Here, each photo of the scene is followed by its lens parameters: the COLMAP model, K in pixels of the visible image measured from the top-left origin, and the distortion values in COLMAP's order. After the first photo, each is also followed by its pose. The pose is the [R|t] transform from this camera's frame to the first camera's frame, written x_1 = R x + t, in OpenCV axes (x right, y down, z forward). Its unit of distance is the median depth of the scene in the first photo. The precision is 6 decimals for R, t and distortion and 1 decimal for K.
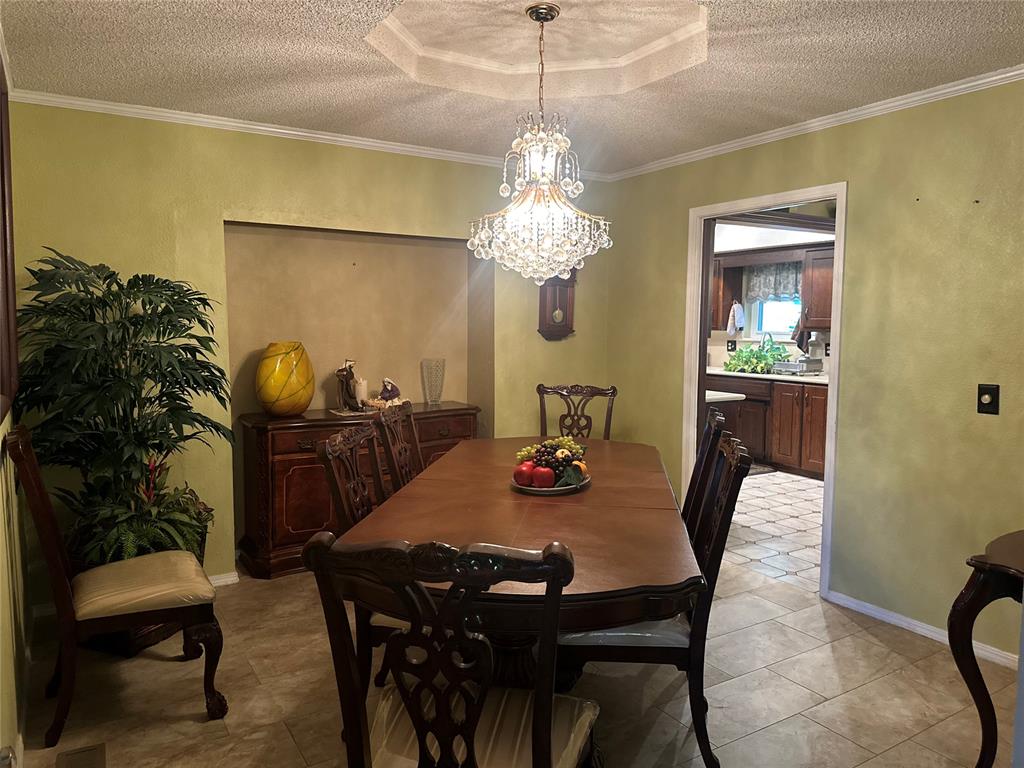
lens RADIAL K [[730.3, 0, 510.6], [0, 730.3, 381.7], [0, 0, 1]] dist [0.001546, 0.000053]
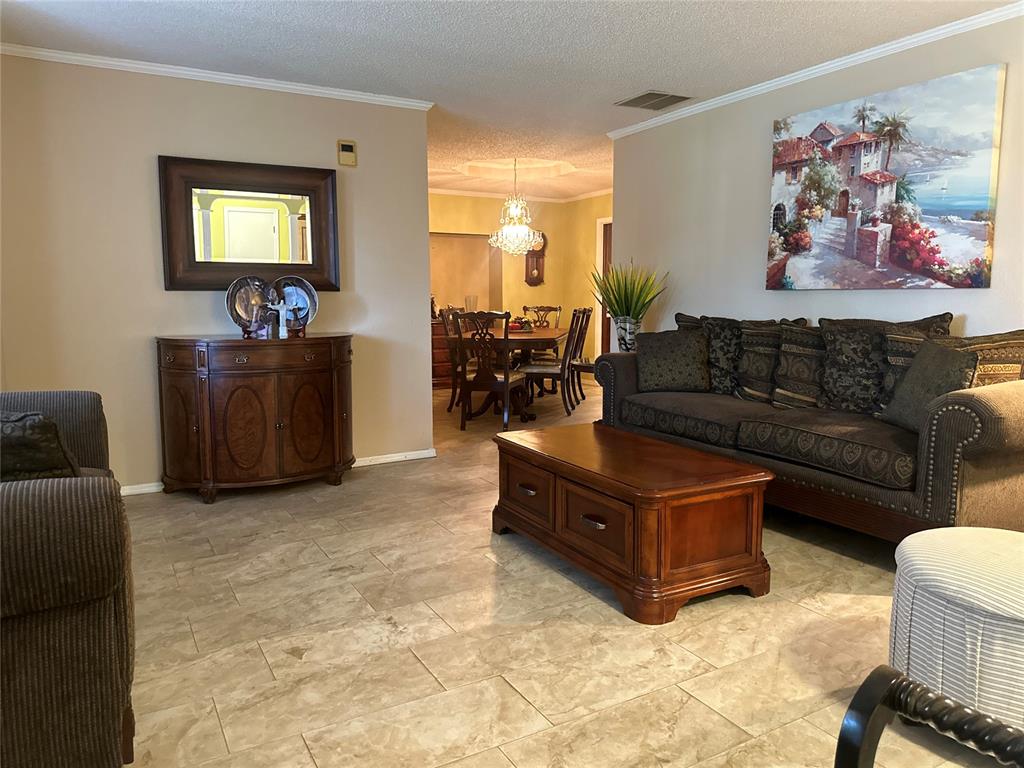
lens RADIAL K [[730.3, 0, 513.6], [0, 730.3, 383.3], [0, 0, 1]] dist [0.001546, 0.000053]
pose [[0.999600, -0.004329, -0.027957, 0.066999], [0.005285, 0.999401, 0.034214, 0.151630], [0.027792, -0.034348, 0.999023, -1.065015]]
